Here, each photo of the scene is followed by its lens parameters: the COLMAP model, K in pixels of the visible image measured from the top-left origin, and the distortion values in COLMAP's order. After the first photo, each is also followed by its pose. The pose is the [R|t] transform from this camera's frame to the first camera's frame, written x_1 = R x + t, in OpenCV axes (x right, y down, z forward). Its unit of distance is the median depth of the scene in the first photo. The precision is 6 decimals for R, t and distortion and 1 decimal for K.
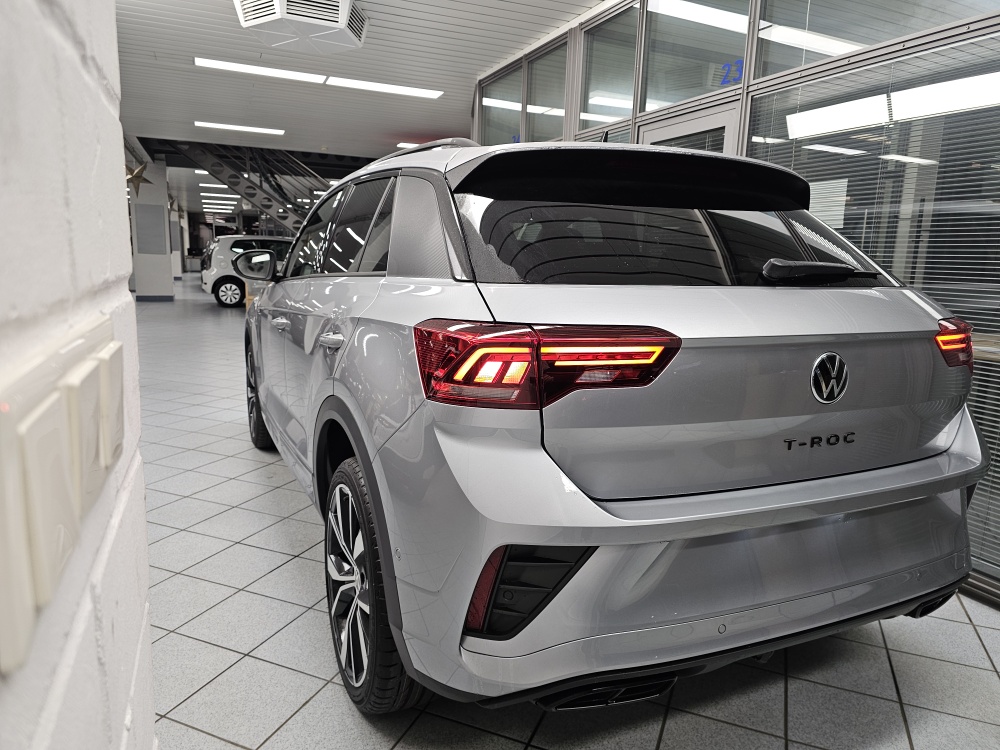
lens RADIAL K [[678.1, 0, 500.0], [0, 678.1, 366.3], [0, 0, 1]] dist [0.054891, -0.058945]
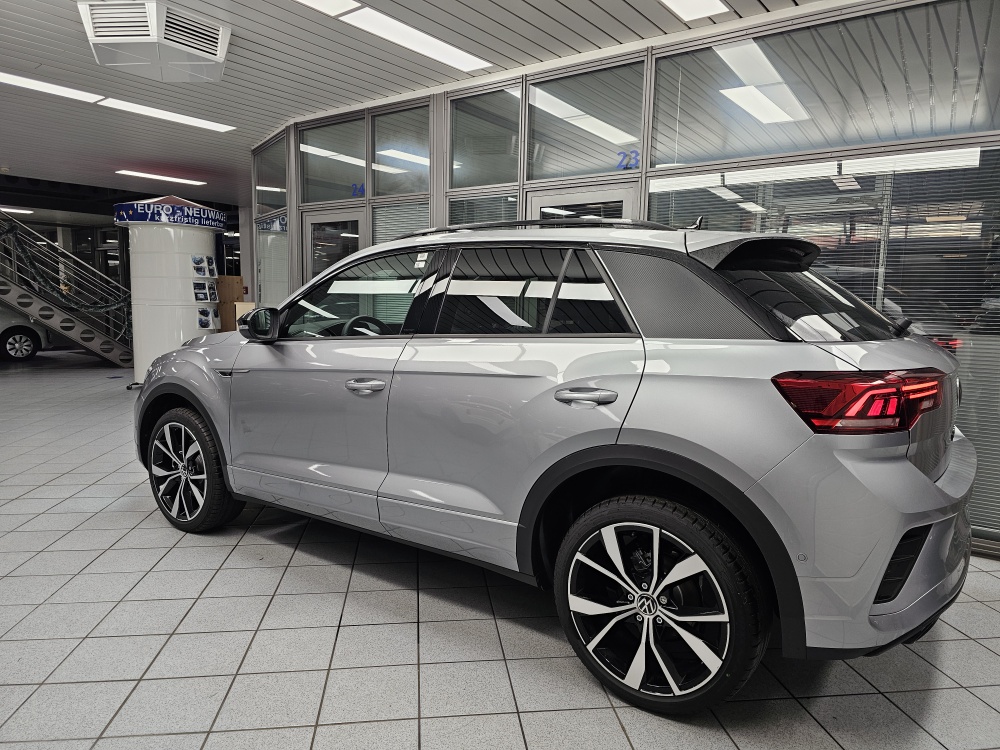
lens RADIAL K [[667.3, 0, 497.7], [0, 667.3, 363.7], [0, 0, 1]] dist [0.046167, -0.001740]
pose [[0.871267, -0.060164, 0.487108, -0.139447], [0.086025, 0.995815, -0.030873, -0.010773], [-0.483212, 0.068802, 0.872796, 0.019457]]
